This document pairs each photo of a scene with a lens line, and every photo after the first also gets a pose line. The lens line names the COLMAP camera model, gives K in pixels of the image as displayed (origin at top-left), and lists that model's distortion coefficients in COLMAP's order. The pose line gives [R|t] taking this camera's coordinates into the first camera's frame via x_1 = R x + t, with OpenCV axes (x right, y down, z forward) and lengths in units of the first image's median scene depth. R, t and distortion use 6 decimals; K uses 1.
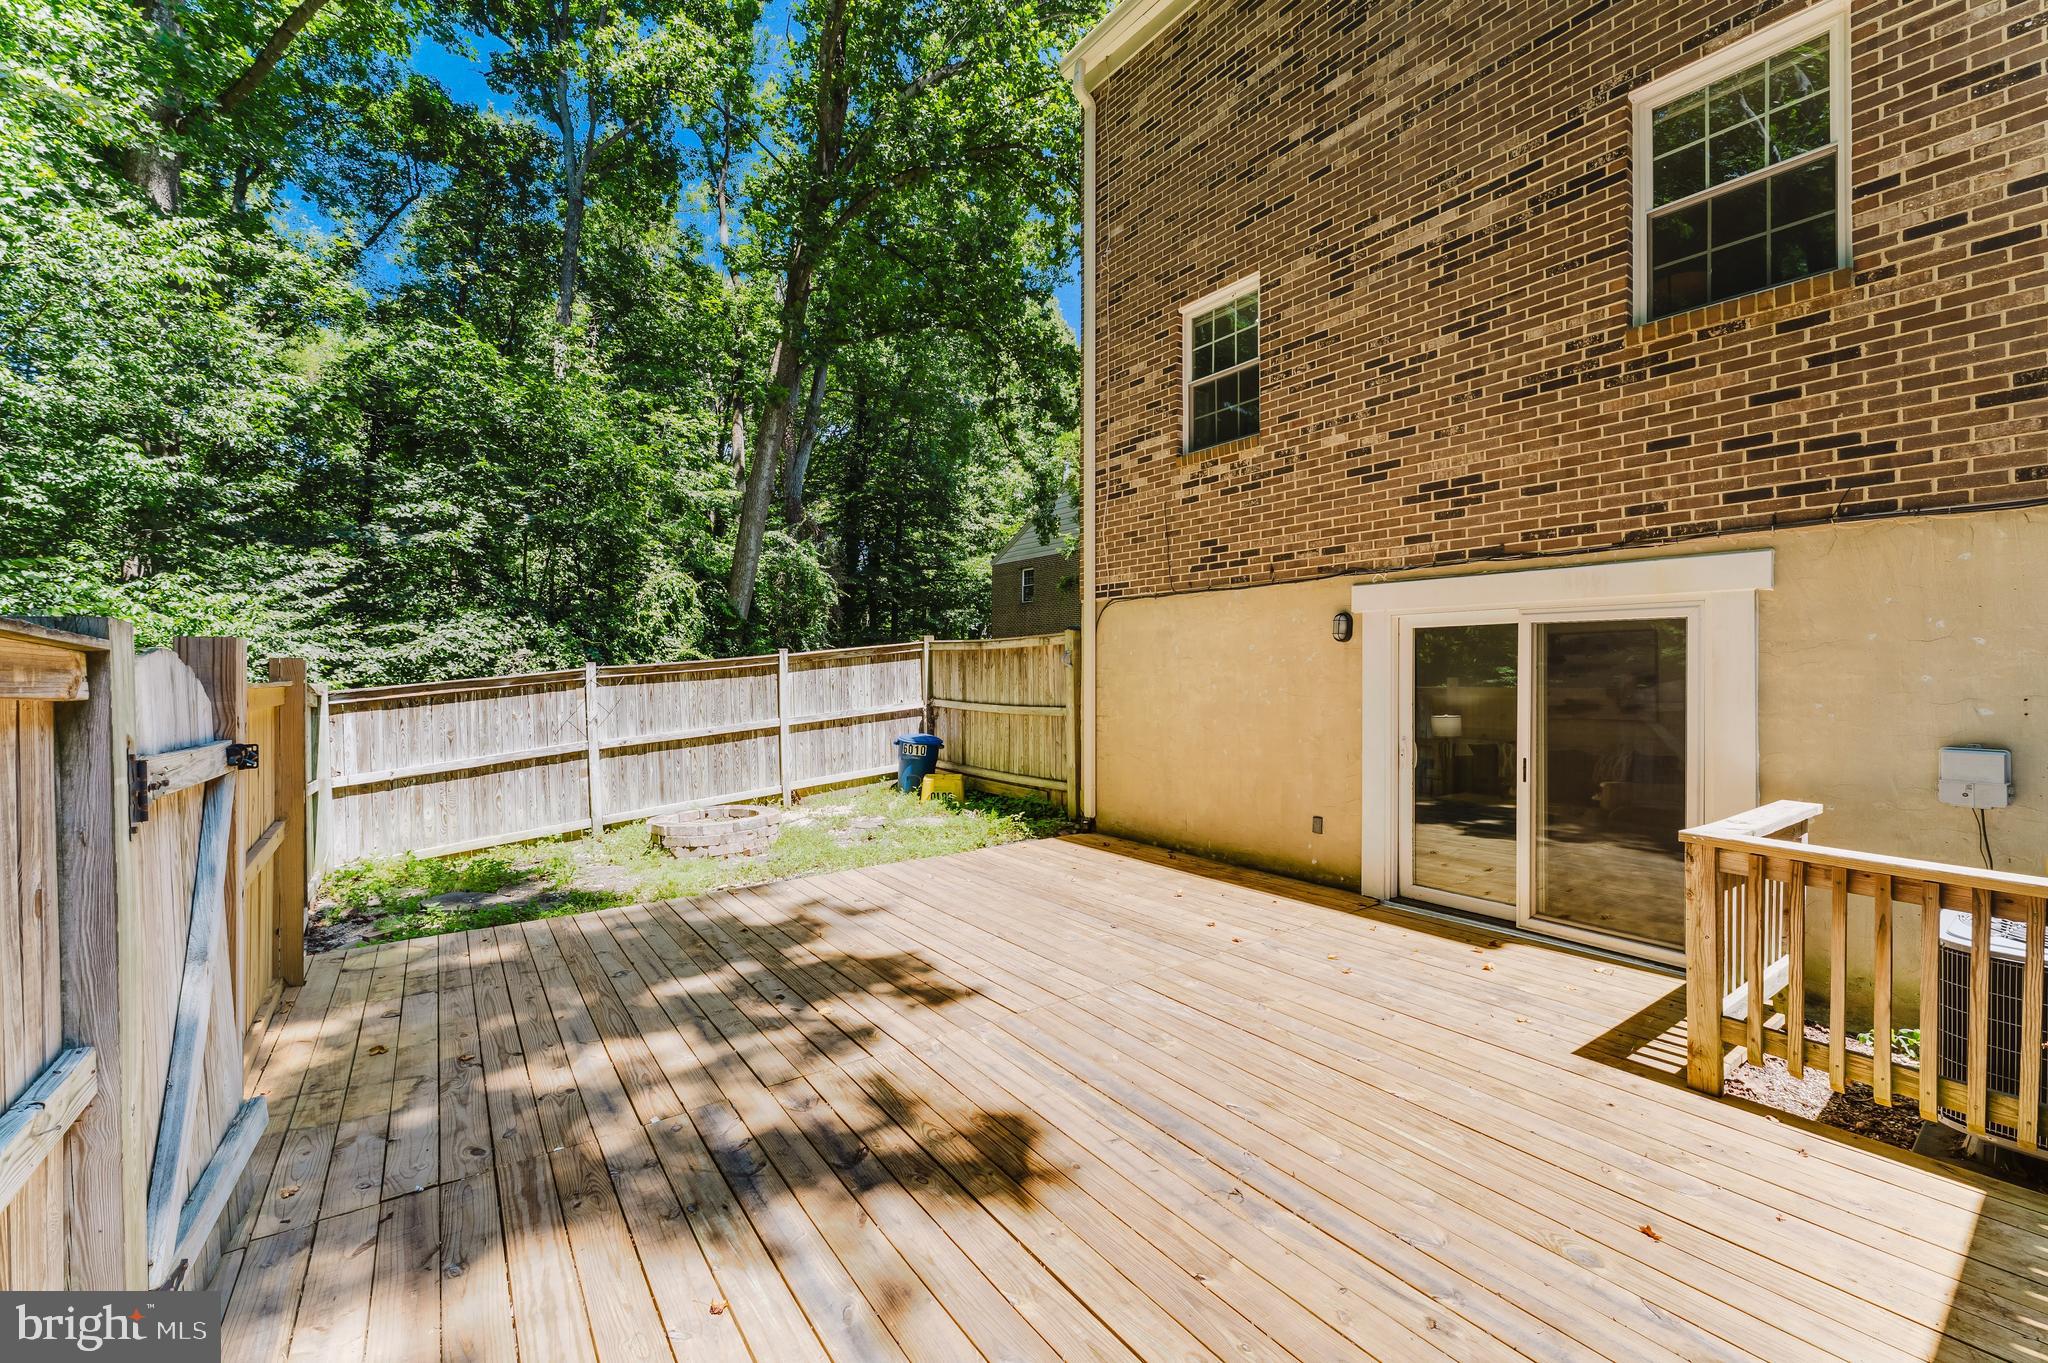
lens RADIAL K [[756.3, 0, 975.8], [0, 756.3, 672.5], [0, 0, 1]] dist [-0.000425, 0.000010]
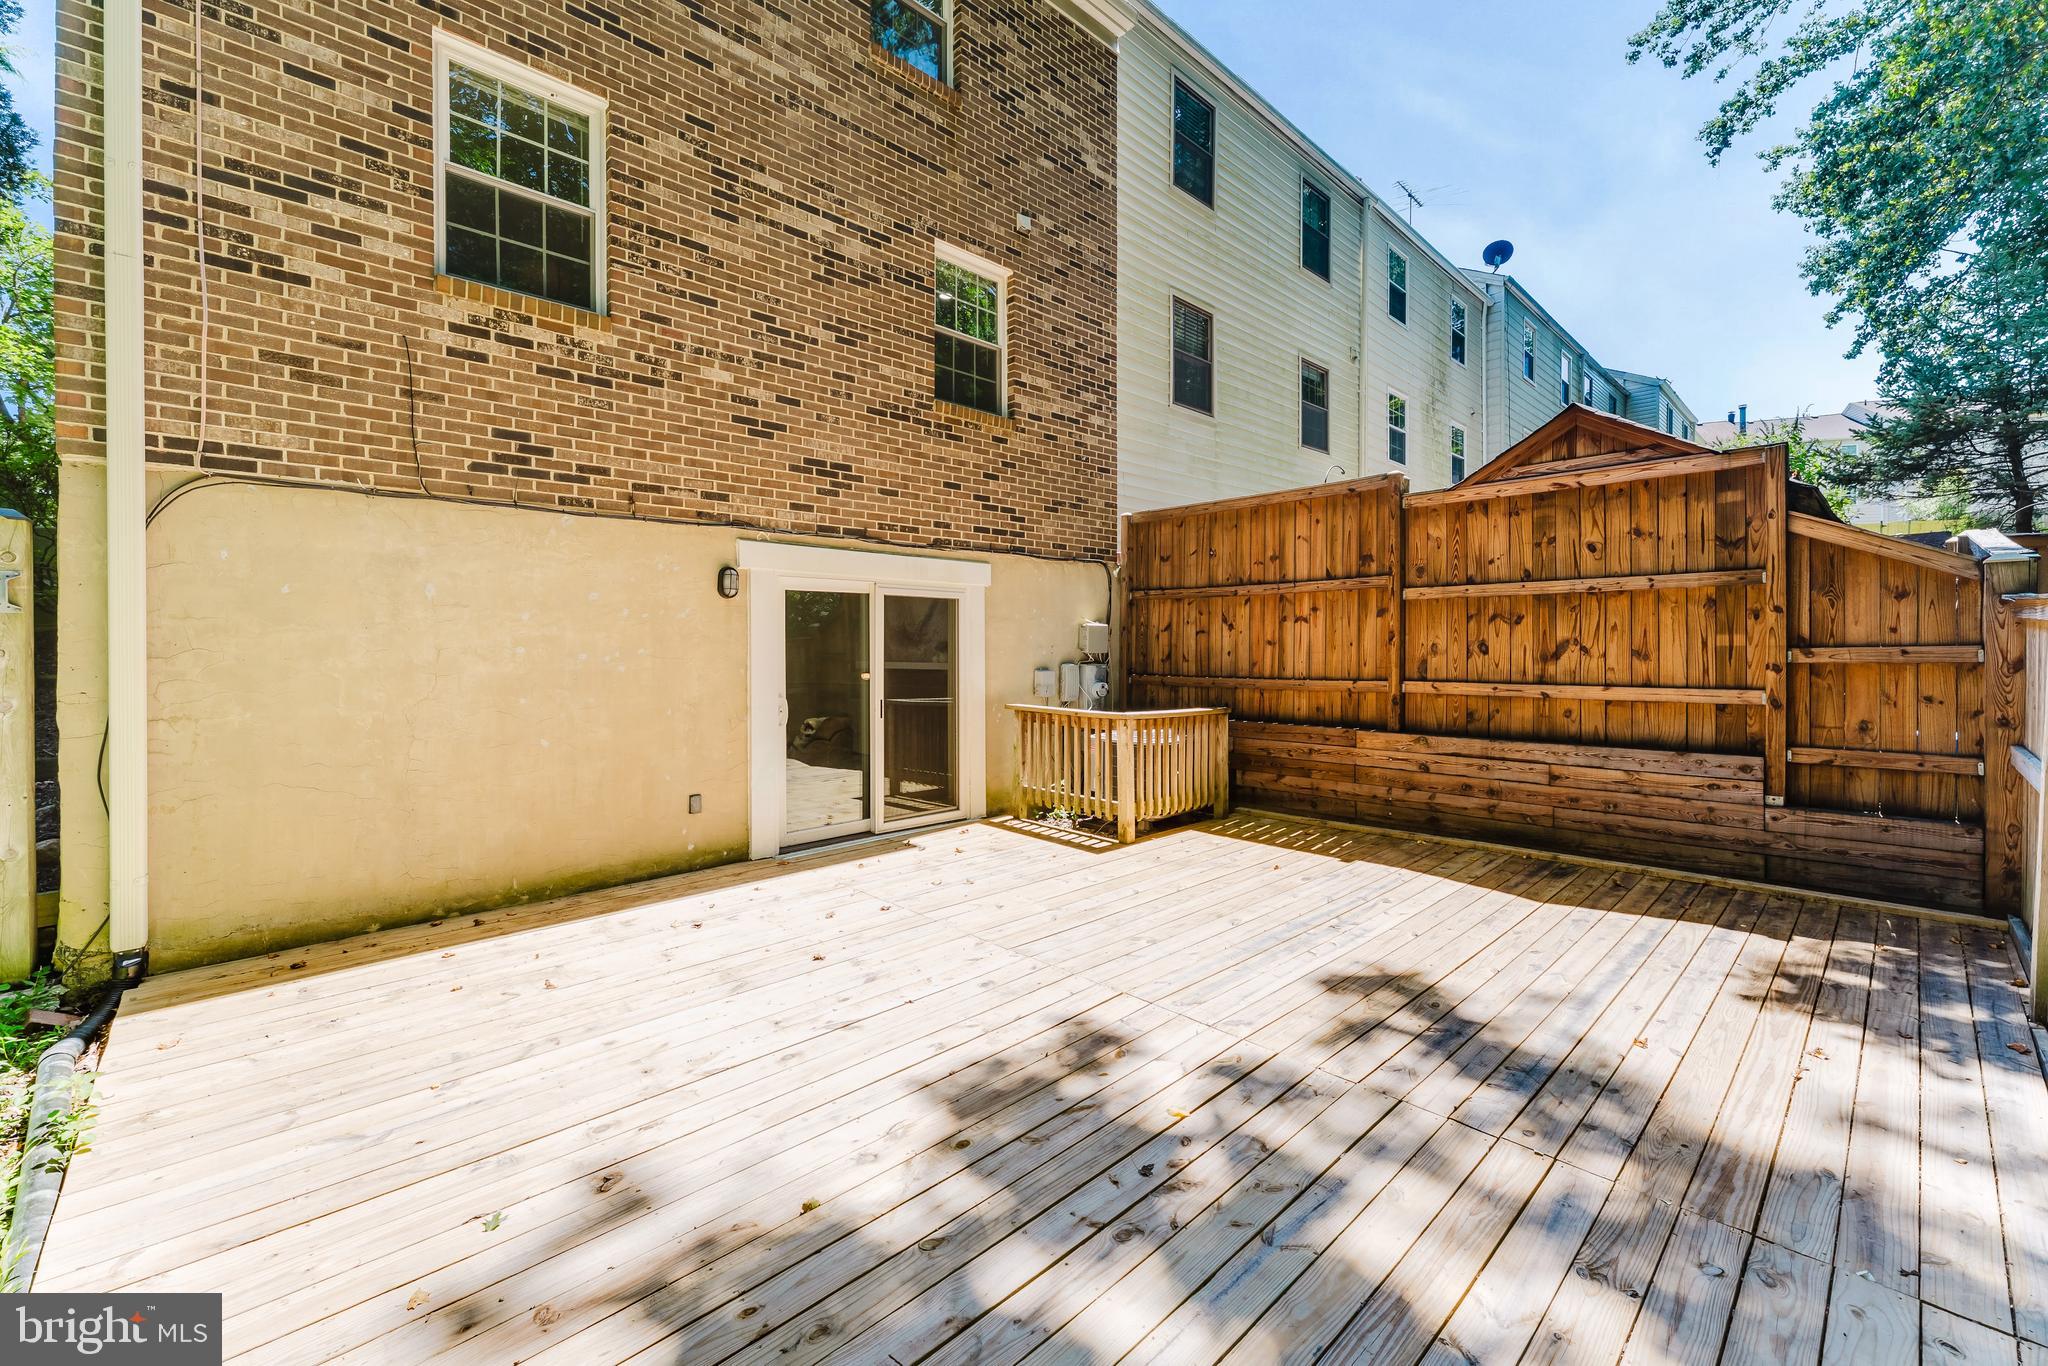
lens RADIAL K [[847.3, 0, 1006.9], [0, 847.3, 658.8], [0, 0, 1]] dist [0.001698, -0.000017]
pose [[-0.125473, -0.018572, 0.991923, -0.663149], [-0.002080, 0.999827, 0.018457, 0.015641], [-0.992095, 0.000252, -0.125490, 0.888153]]
